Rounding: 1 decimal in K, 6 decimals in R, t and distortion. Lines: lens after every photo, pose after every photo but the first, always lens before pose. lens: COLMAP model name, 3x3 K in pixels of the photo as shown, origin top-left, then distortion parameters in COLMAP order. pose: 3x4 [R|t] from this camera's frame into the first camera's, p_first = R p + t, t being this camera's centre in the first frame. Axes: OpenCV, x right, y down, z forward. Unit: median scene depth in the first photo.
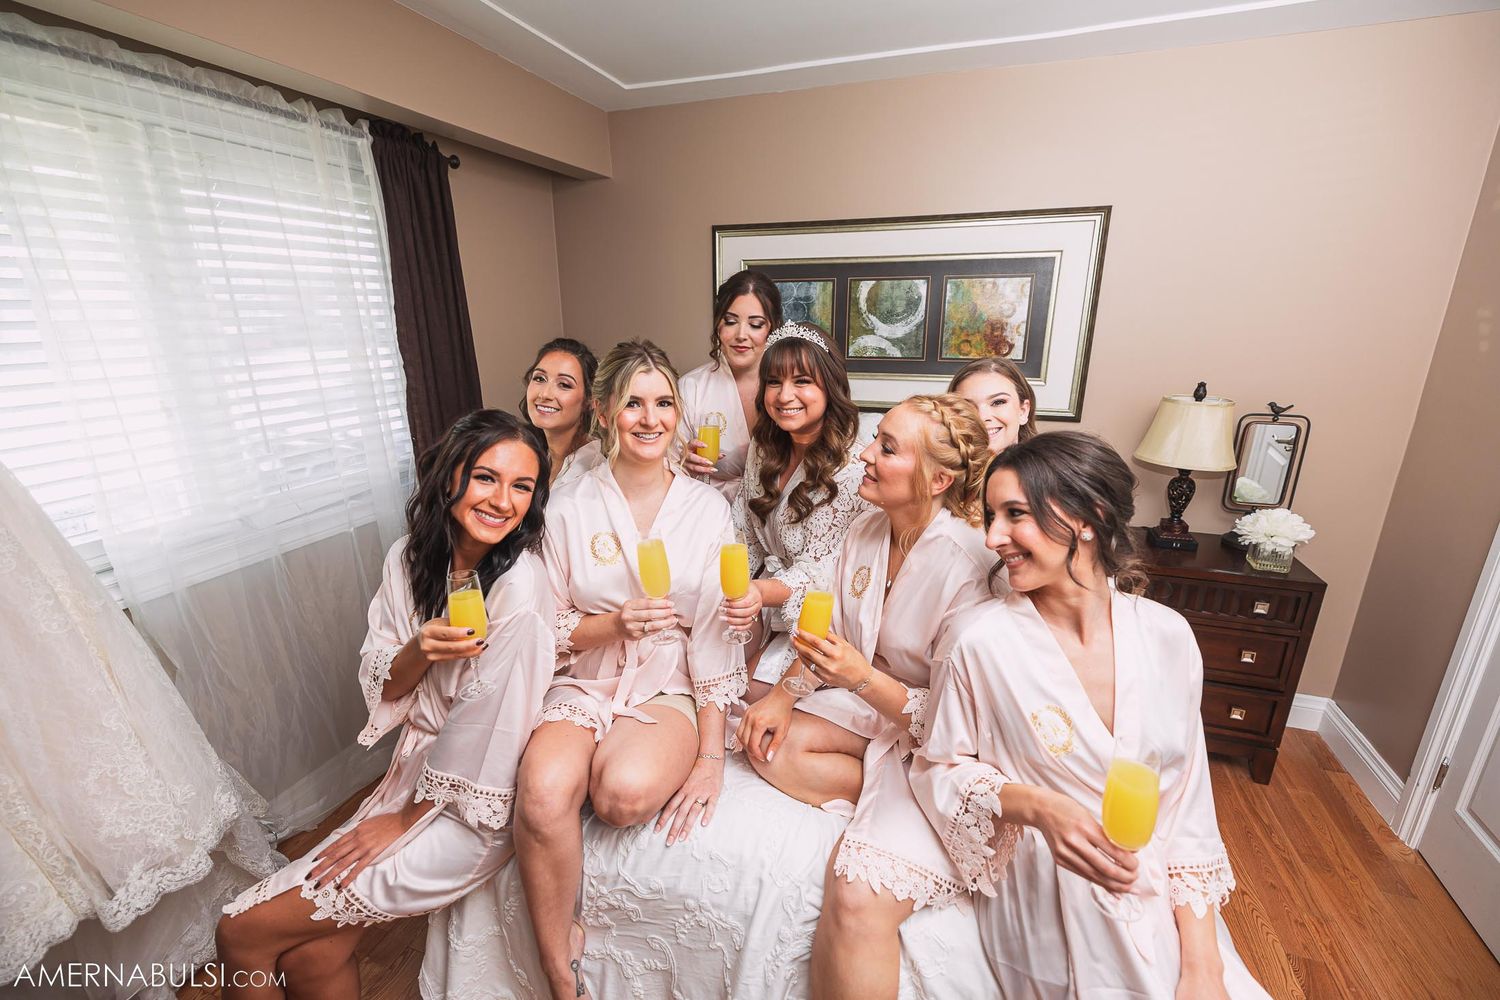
lens RADIAL K [[636.5, 0, 754.1], [0, 636.5, 514.1], [0, 0, 1]] dist [-0.007349, -0.000533]
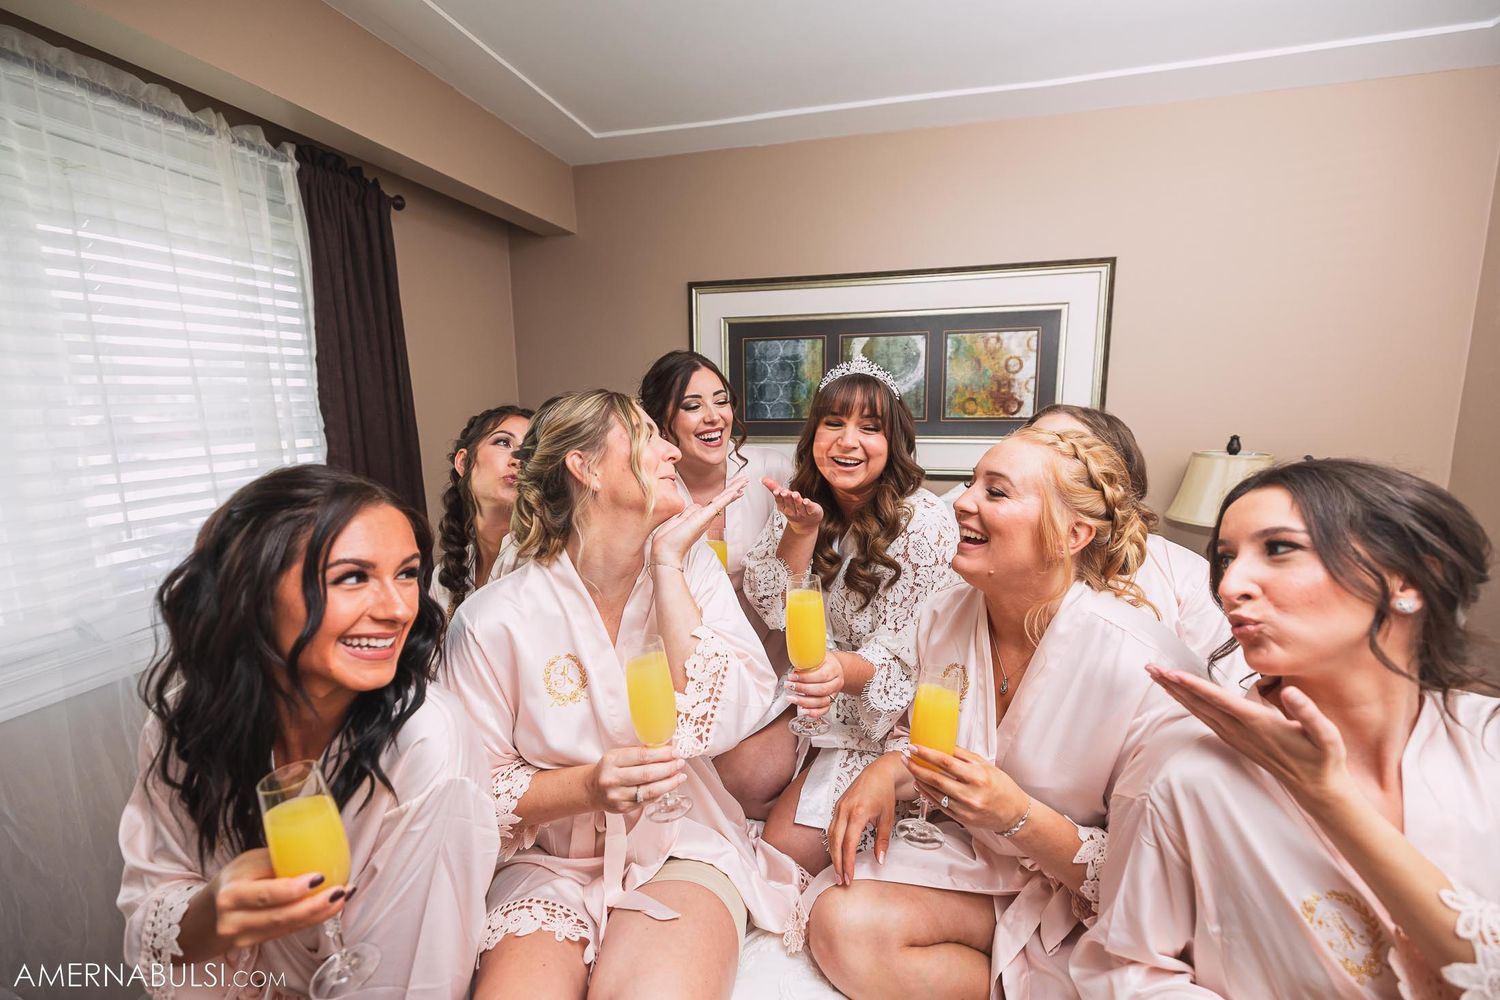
lens RADIAL K [[636.5, 0, 754.8], [0, 636.5, 509.0], [0, 0, 1]] dist [-0.007349, -0.000533]
pose [[0.995982, -0.023822, 0.086331, -0.073558], [0.035177, 0.990559, -0.132500, -0.003838], [-0.082360, 0.135004, 0.987416, 0.163017]]
